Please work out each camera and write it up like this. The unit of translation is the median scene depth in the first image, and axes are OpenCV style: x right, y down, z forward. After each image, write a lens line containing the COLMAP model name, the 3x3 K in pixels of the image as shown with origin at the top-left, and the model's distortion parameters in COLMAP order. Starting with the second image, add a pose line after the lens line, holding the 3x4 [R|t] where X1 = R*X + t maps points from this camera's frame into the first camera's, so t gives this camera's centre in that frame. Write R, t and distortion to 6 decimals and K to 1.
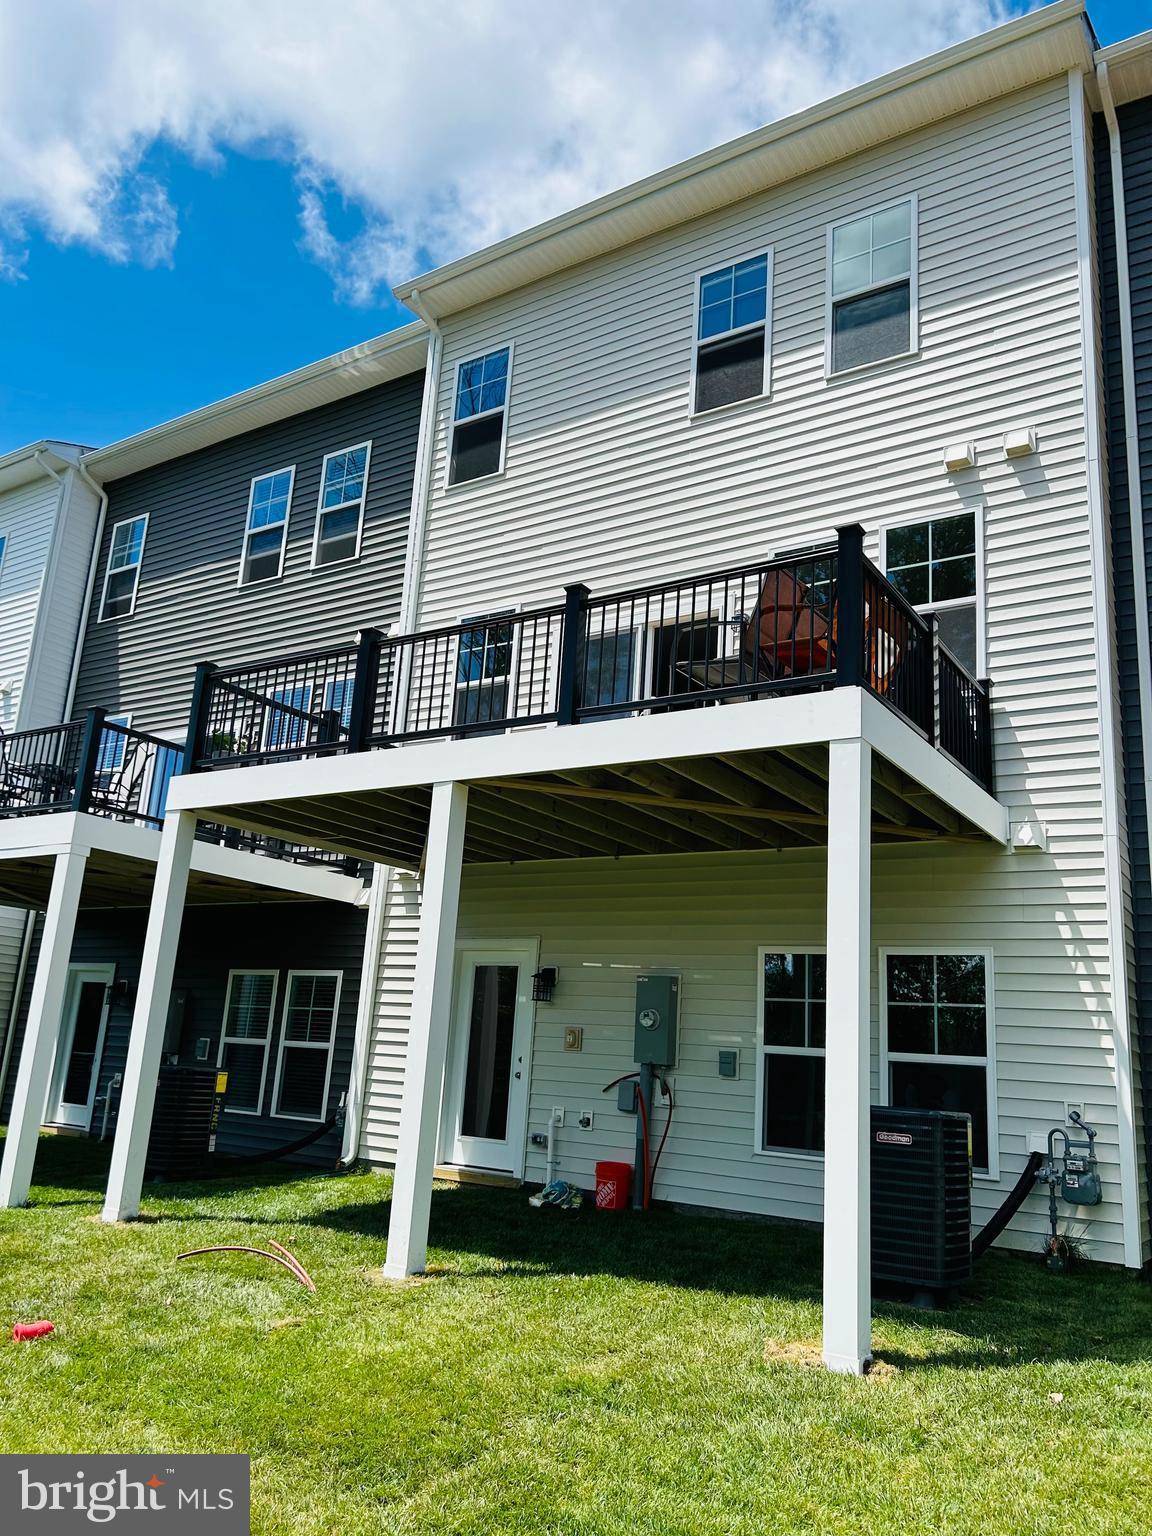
lens RADIAL K [[1150.8, 0, 576.0], [0, 1150.8, 768.0], [0, 0, 1]] dist [0.044298, -0.001685]
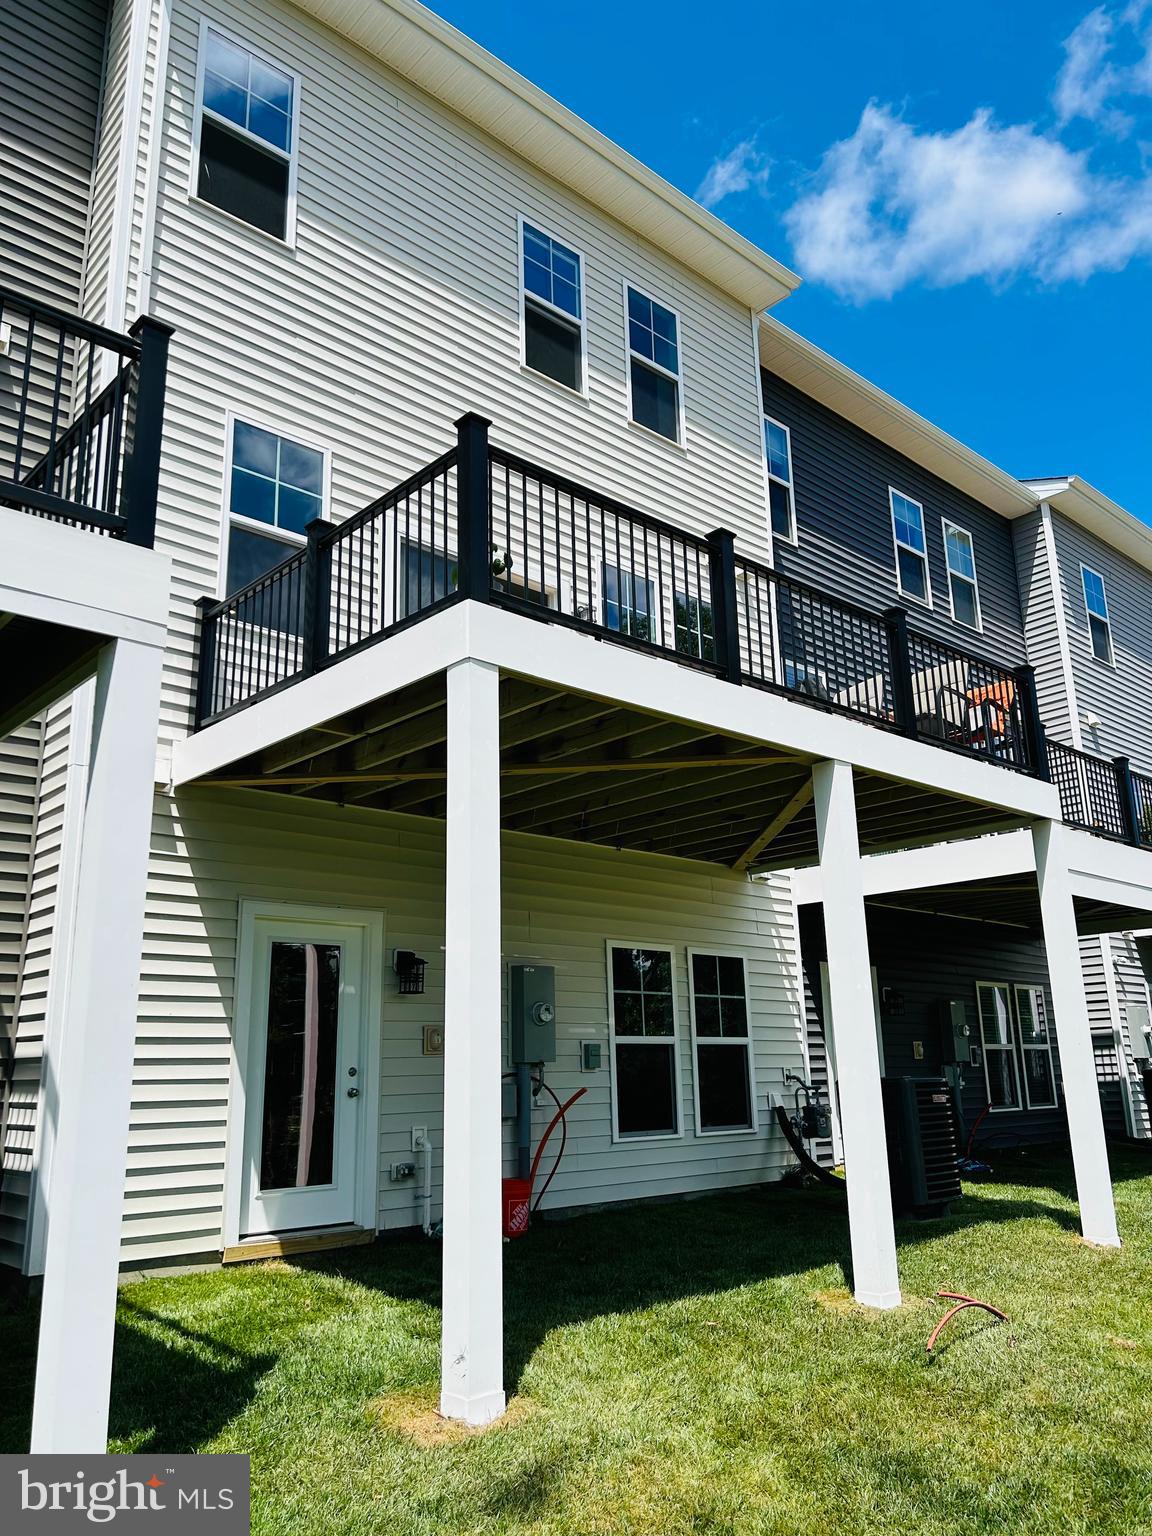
lens RADIAL K [[1150.8, 0, 576.0], [0, 1150.8, 768.0], [0, 0, 1]] dist [0.044298, -0.001685]
pose [[0.237388, 0.187322, 0.953183, -0.869878], [-0.203685, 0.969017, -0.139707, 0.159558], [-0.949821, -0.160984, 0.268188, 0.797184]]
